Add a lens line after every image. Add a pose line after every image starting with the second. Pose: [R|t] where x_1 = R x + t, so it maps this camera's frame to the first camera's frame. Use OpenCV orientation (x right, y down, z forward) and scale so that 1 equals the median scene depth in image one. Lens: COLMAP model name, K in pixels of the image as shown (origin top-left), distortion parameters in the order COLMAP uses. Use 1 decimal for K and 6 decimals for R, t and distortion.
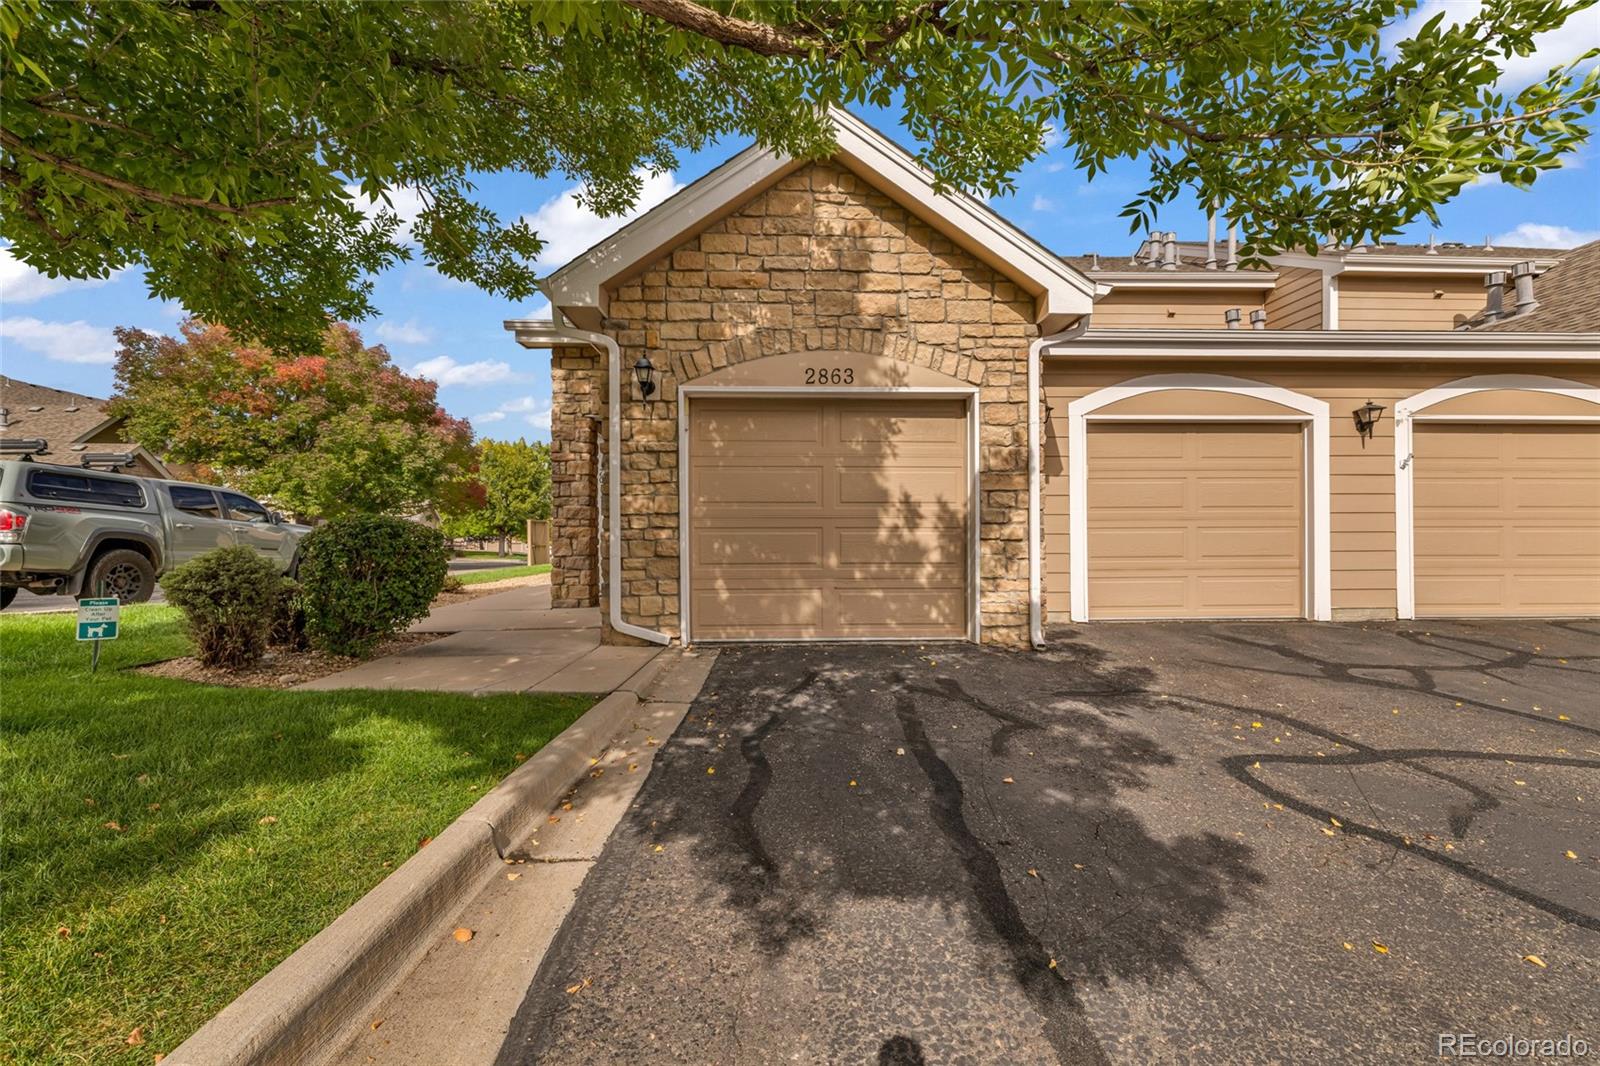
lens RADIAL K [[671.8, 0, 805.6], [0, 671.8, 529.7], [0, 0, 1]] dist [-0.000496, 0.000245]
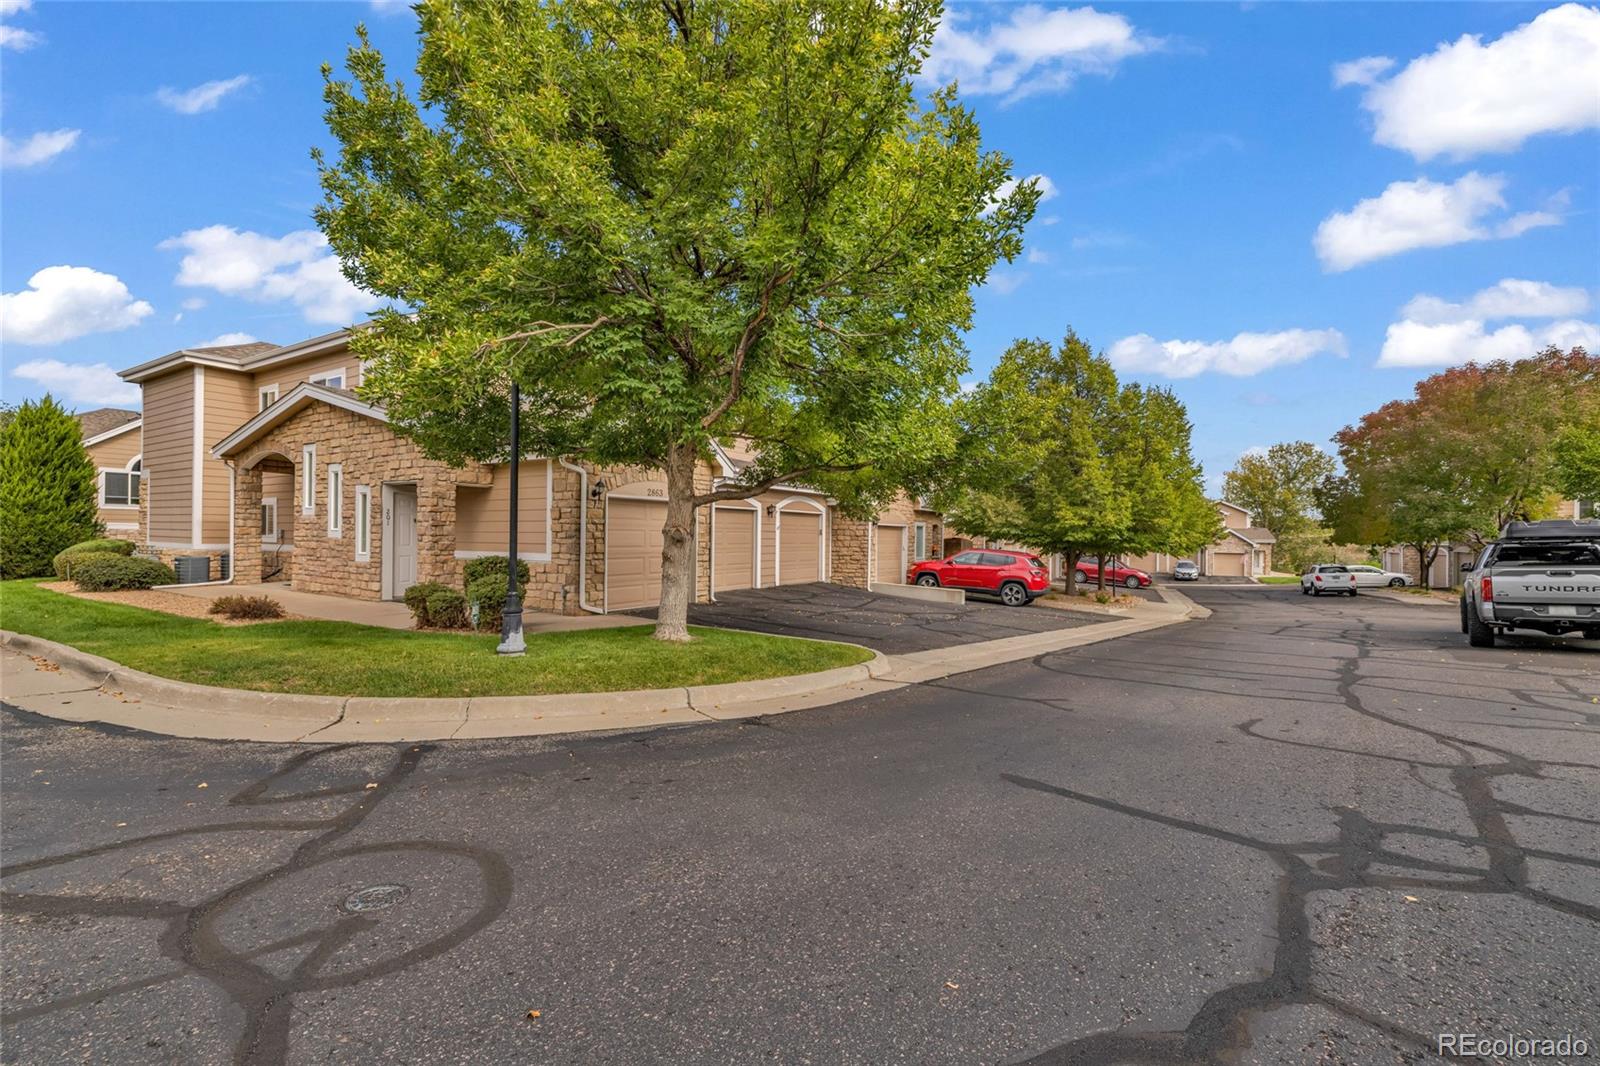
lens RADIAL K [[671.8, 0, 805.6], [0, 671.8, 529.7], [0, 0, 1]] dist [-0.000496, 0.000245]
pose [[0.560649, 0.016348, 0.827892, -1.534390], [-0.017582, 0.999815, -0.007837, -0.087338], [-0.827867, -0.010162, 0.560832, -0.711142]]
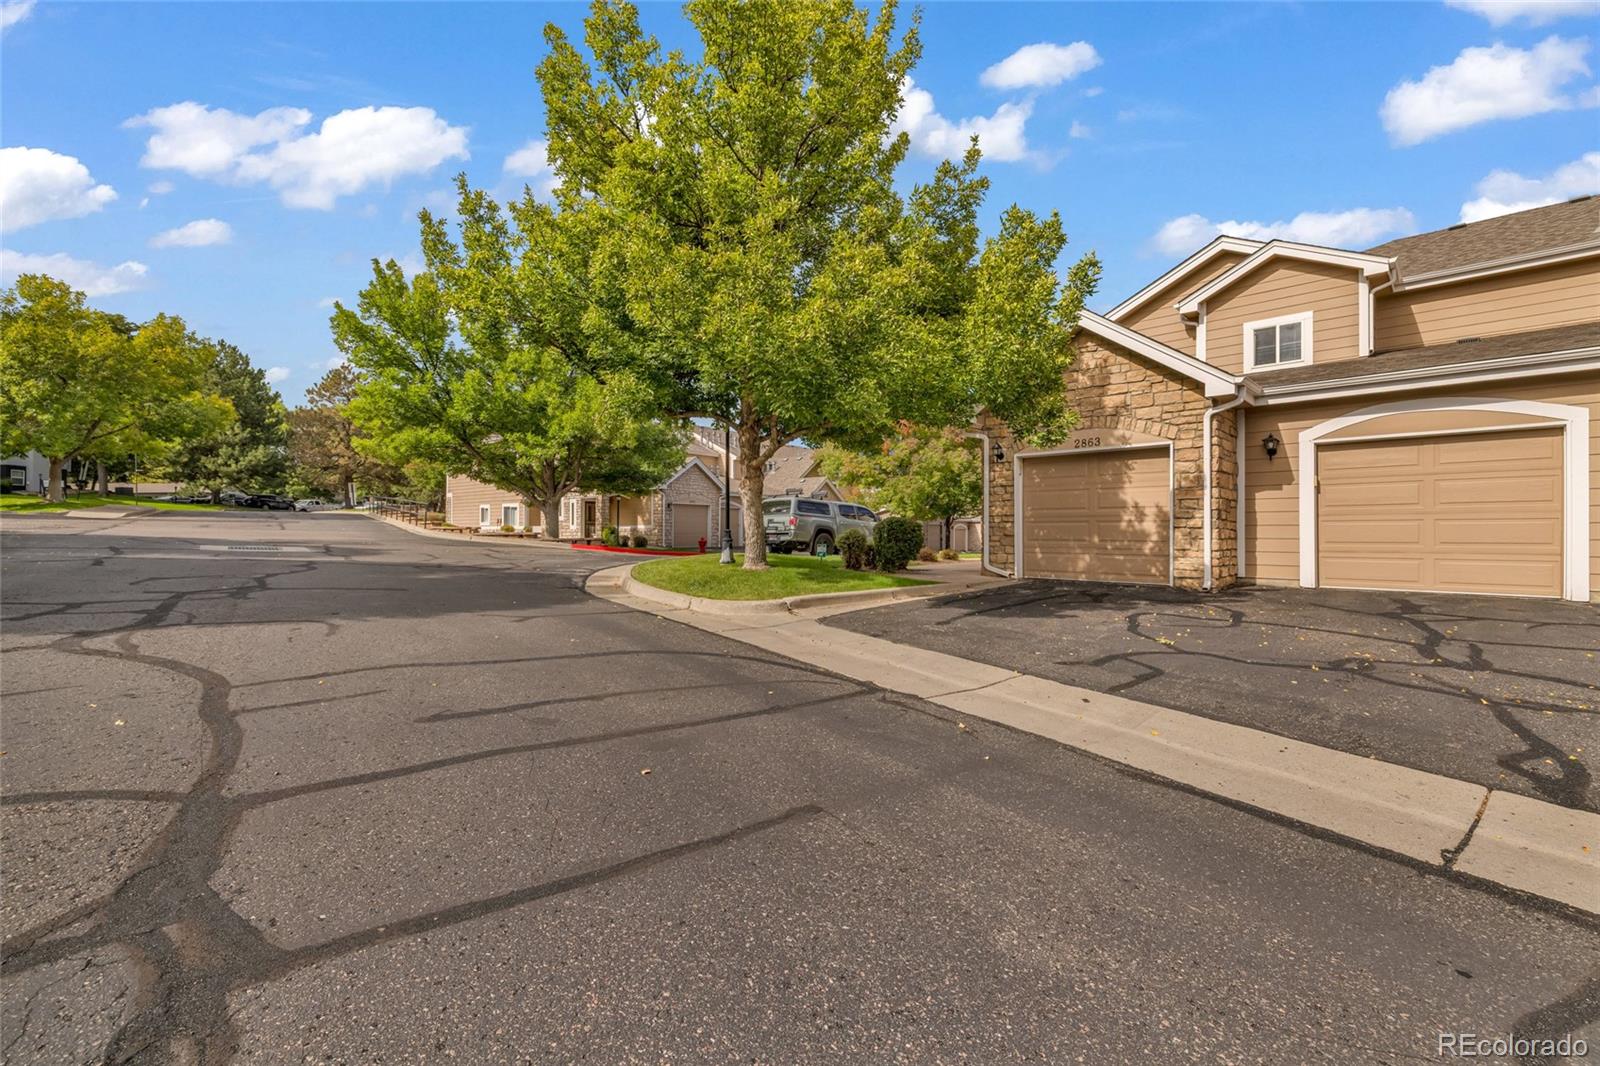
lens RADIAL K [[693.5, 0, 797.7], [0, 693.5, 536.4], [0, 0, 1]] dist [0.001309, 0.000597]
pose [[0.682262, 0.008852, -0.731054, 0.887338], [-0.001876, 0.999945, 0.010357, 0.020153], [0.731105, -0.005695, 0.682241, -0.924534]]
